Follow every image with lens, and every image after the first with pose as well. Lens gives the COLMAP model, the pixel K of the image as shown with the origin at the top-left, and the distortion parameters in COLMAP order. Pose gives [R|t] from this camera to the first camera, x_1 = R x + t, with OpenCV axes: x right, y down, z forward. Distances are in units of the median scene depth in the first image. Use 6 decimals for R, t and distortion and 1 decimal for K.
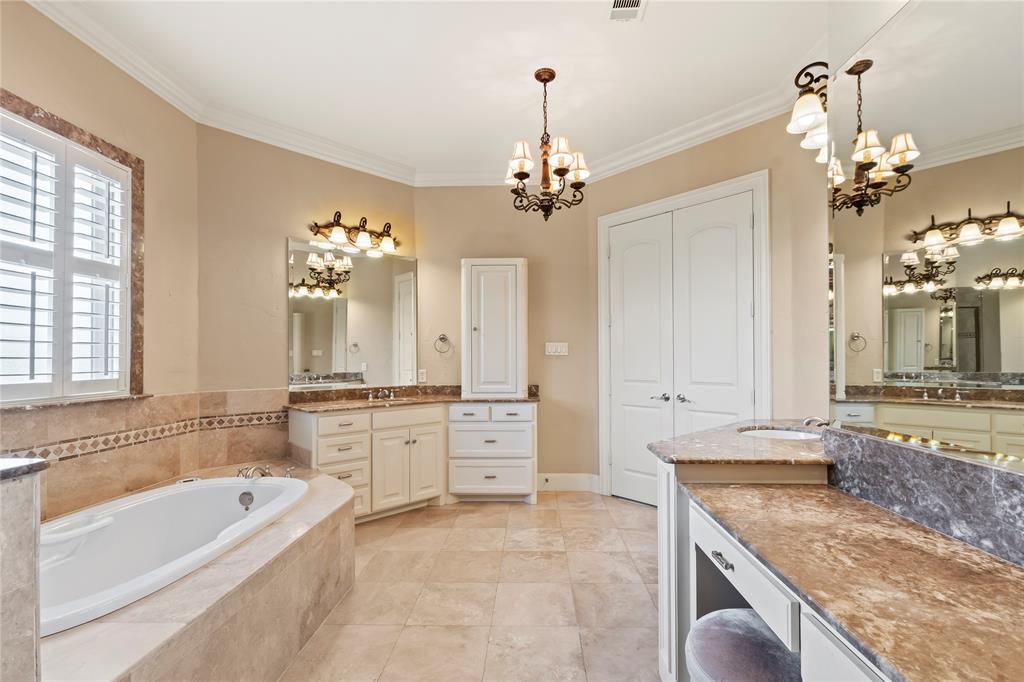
lens RADIAL K [[447.7, 0, 514.8], [0, 447.7, 352.1], [0, 0, 1]] dist [-0.000171, -0.000170]
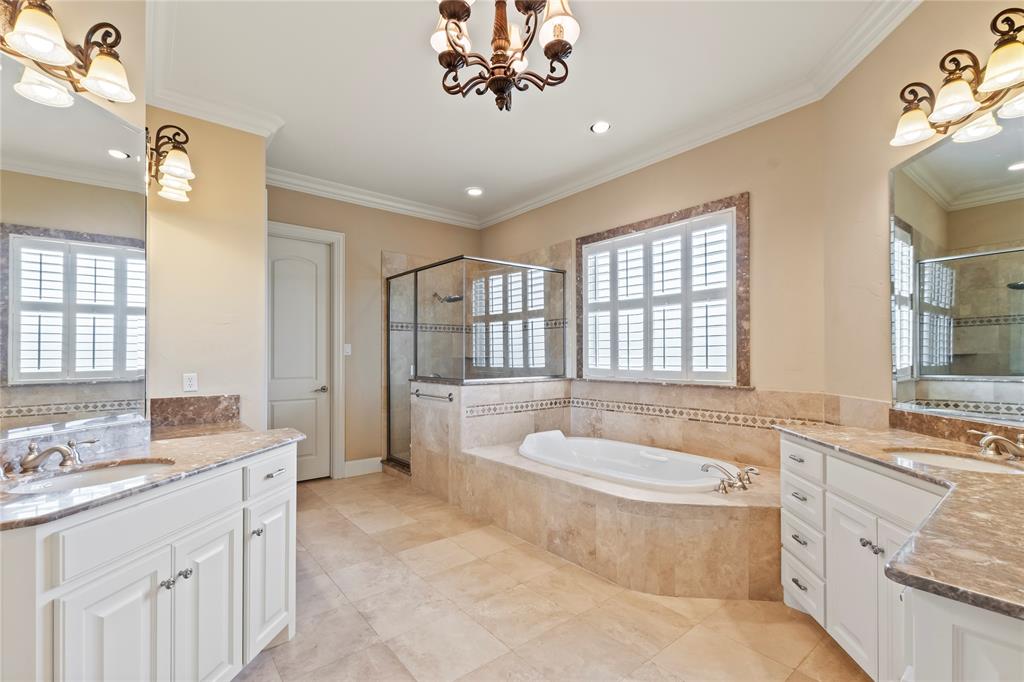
lens RADIAL K [[447.7, 0, 514.8], [0, 447.7, 352.1], [0, 0, 1]] dist [-0.000171, -0.000170]
pose [[-0.741115, 0.002046, -0.671375, 0.463424], [0.017466, 0.999716, -0.016234, 0.010997], [0.671151, -0.023758, -0.740940, 1.540417]]
